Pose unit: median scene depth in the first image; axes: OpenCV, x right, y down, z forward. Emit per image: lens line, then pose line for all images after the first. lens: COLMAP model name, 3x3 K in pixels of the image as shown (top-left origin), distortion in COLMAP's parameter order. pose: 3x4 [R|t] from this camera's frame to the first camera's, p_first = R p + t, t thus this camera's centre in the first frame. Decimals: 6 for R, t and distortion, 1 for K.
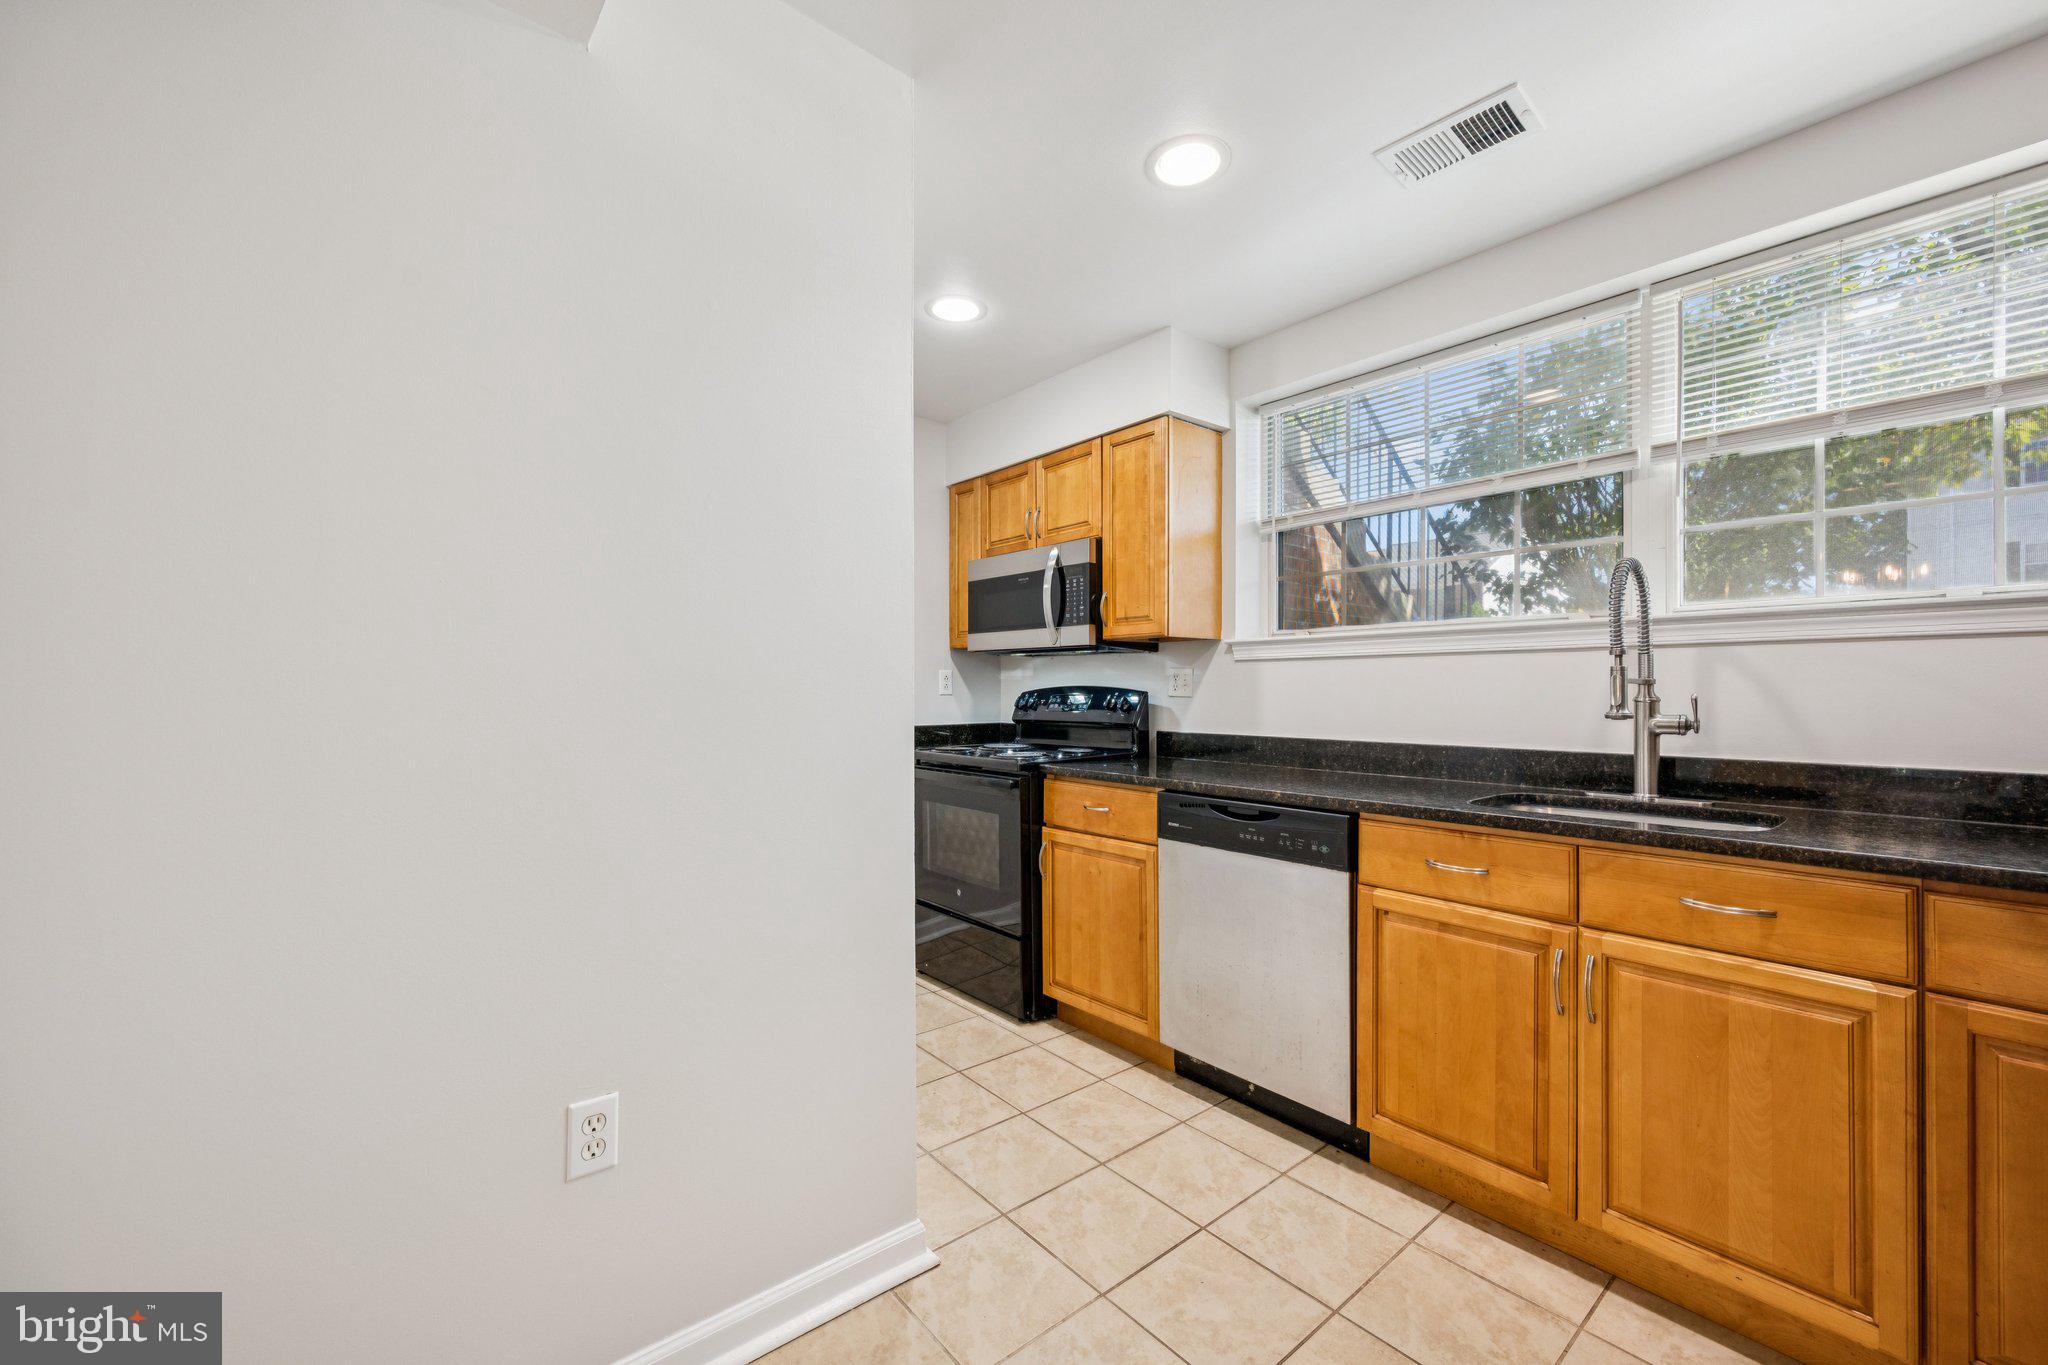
lens RADIAL K [[811.4, 0, 1015.6], [0, 811.4, 690.4], [0, 0, 1]] dist [-0.002475, -0.000652]
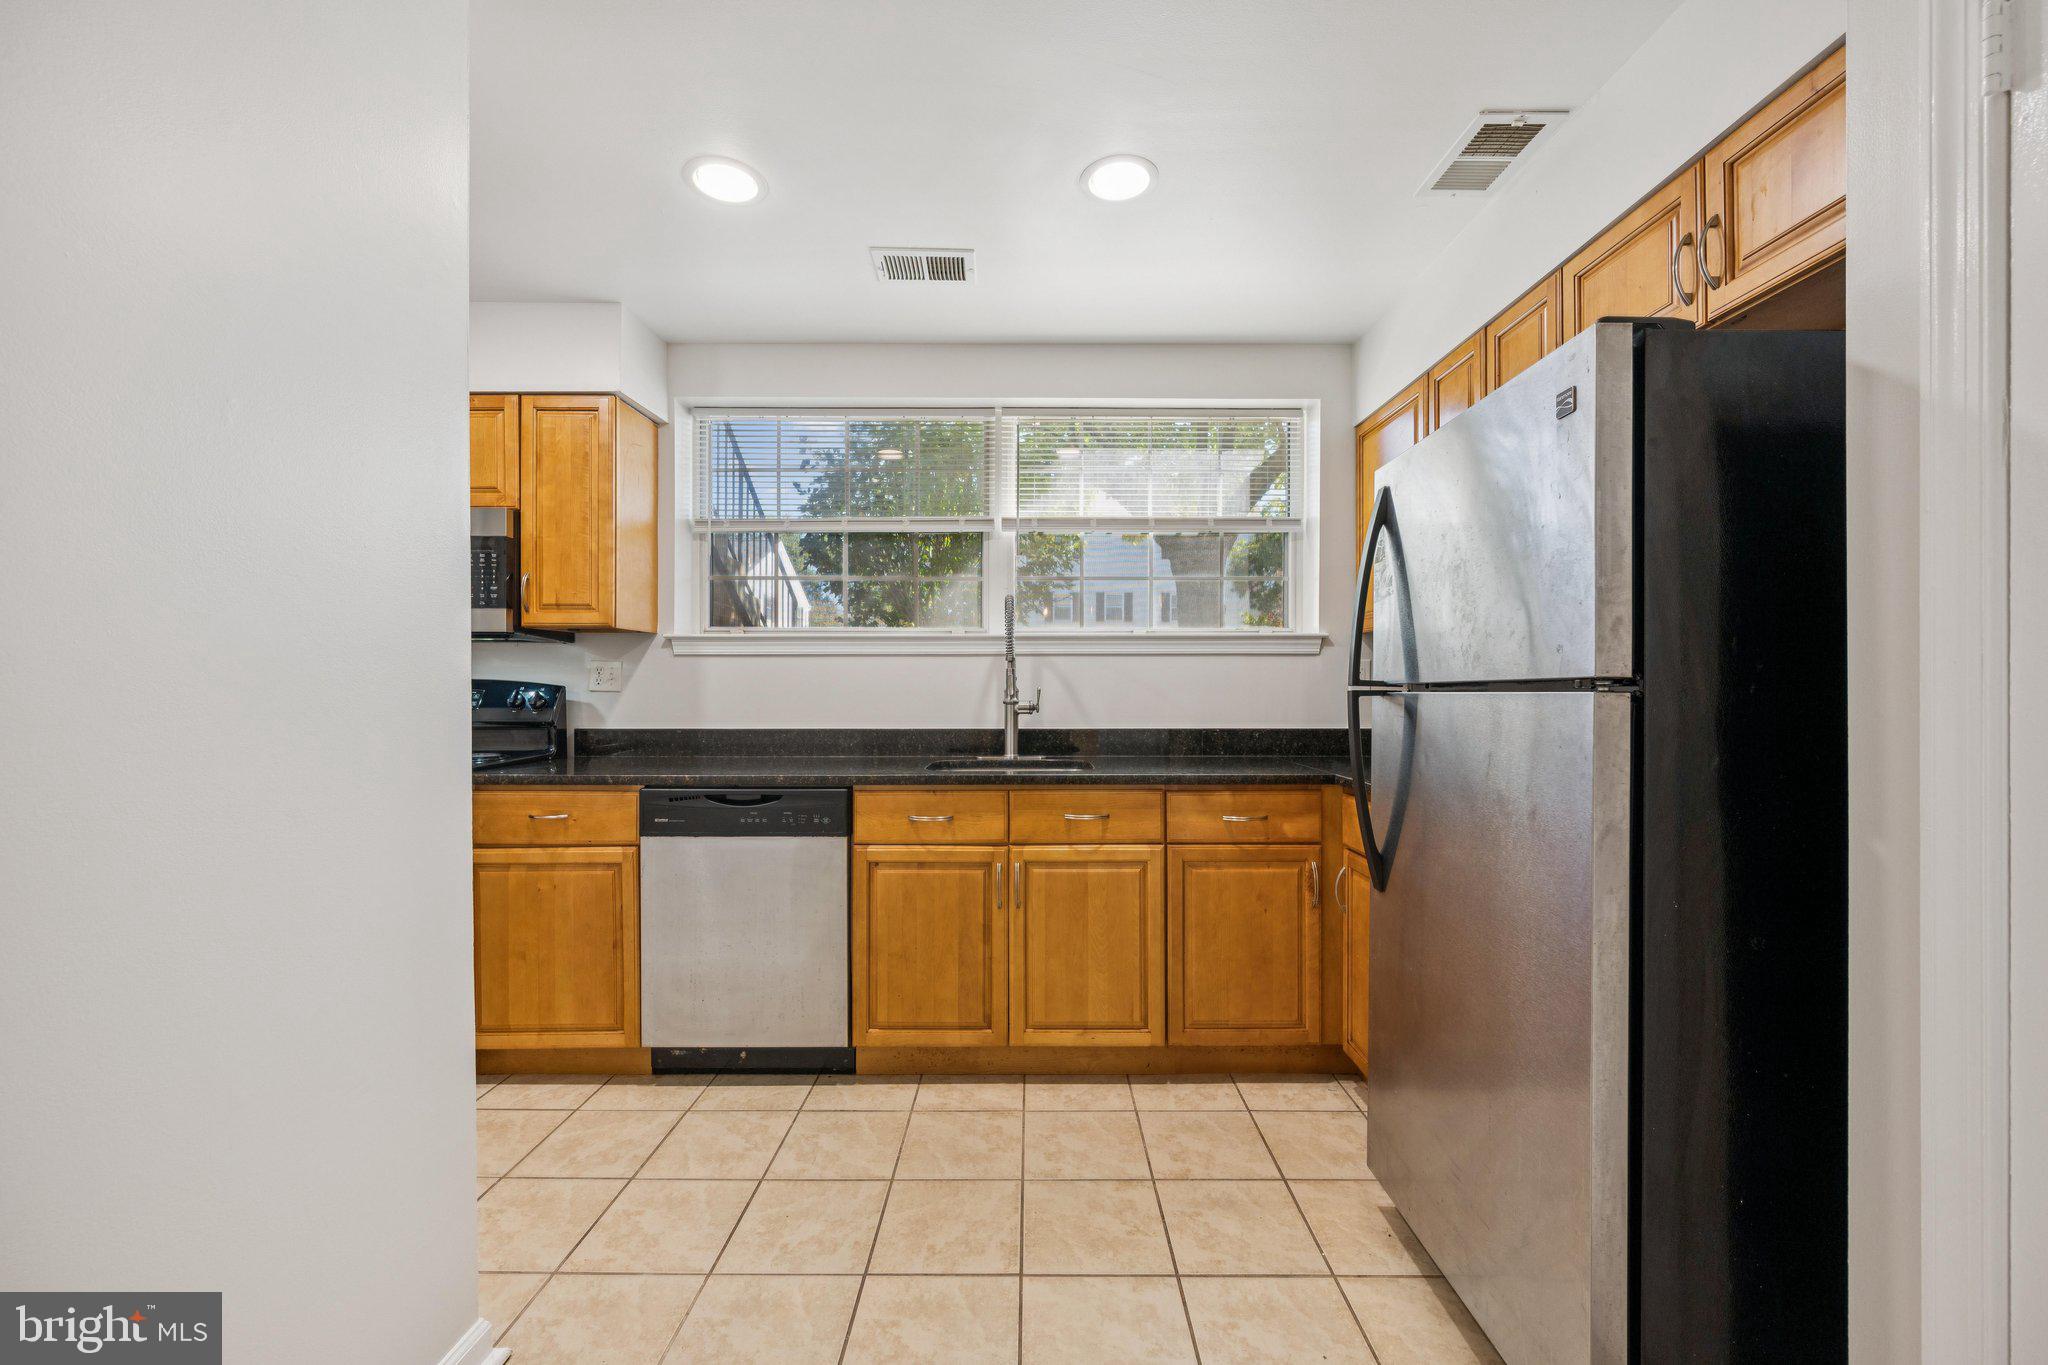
lens RADIAL K [[811.4, 0, 1033.5], [0, 811.4, 684.8], [0, 0, 1]] dist [-0.002475, -0.000652]
pose [[0.633463, 0.000267, 0.773773, -0.331426], [-0.000542, 1.000000, 0.000099, -0.000052], [-0.773773, -0.000482, 0.633463, 0.026318]]
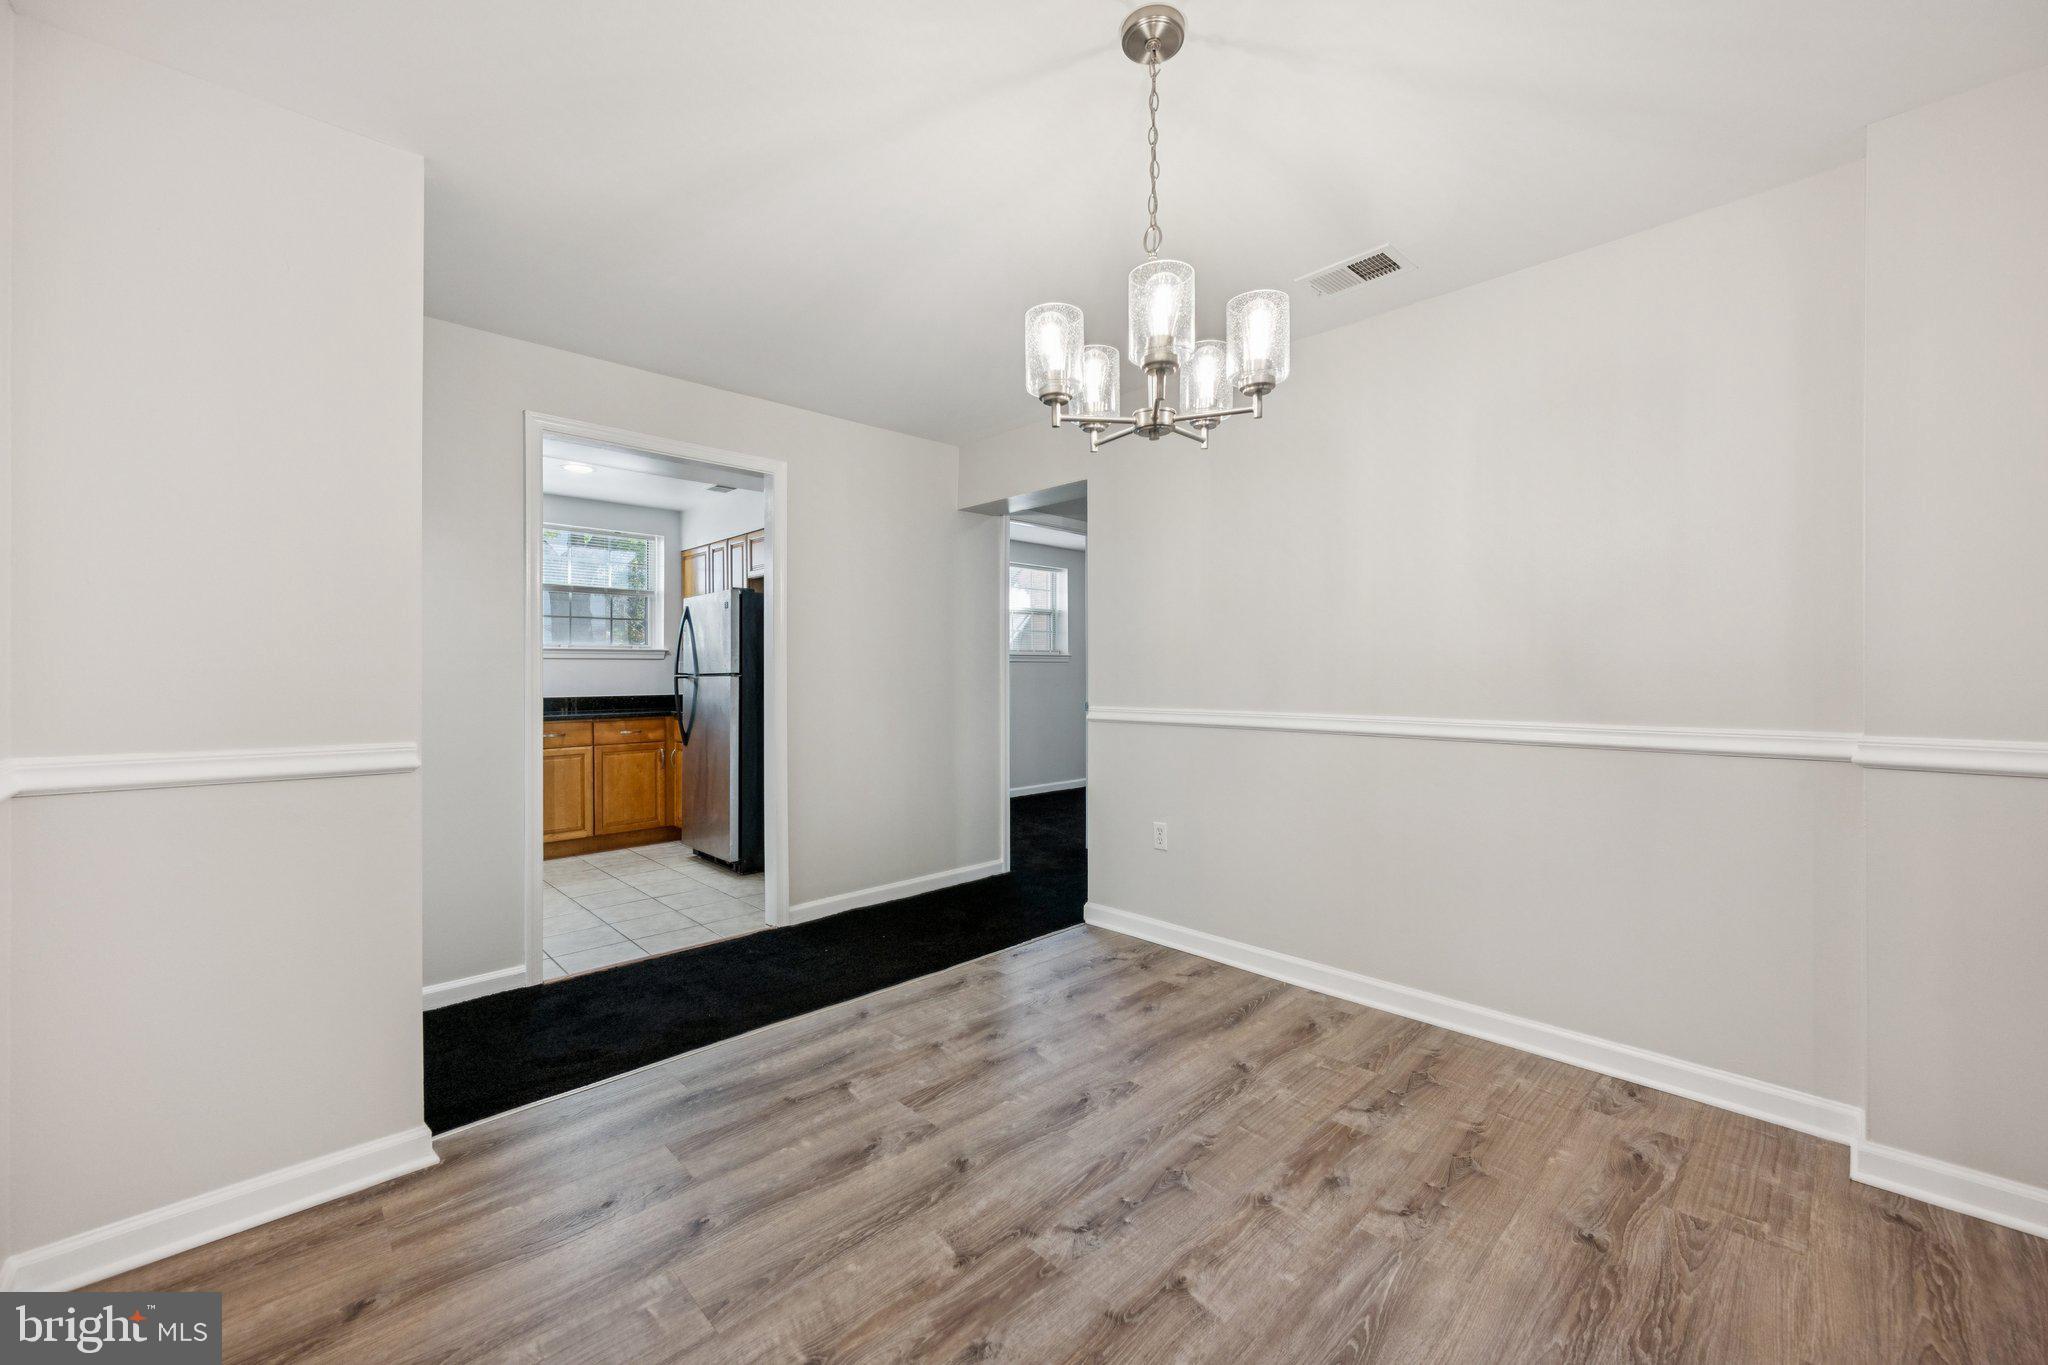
lens RADIAL K [[811.4, 0, 1036.5], [0, 811.4, 668.3], [0, 0, 1]] dist [-0.002475, -0.000652]
pose [[-0.080713, 0.000745, 0.996737, -2.033092], [0.005266, 0.999986, -0.000321, -0.011655], [-0.996723, 0.005223, -0.080716, -0.598923]]
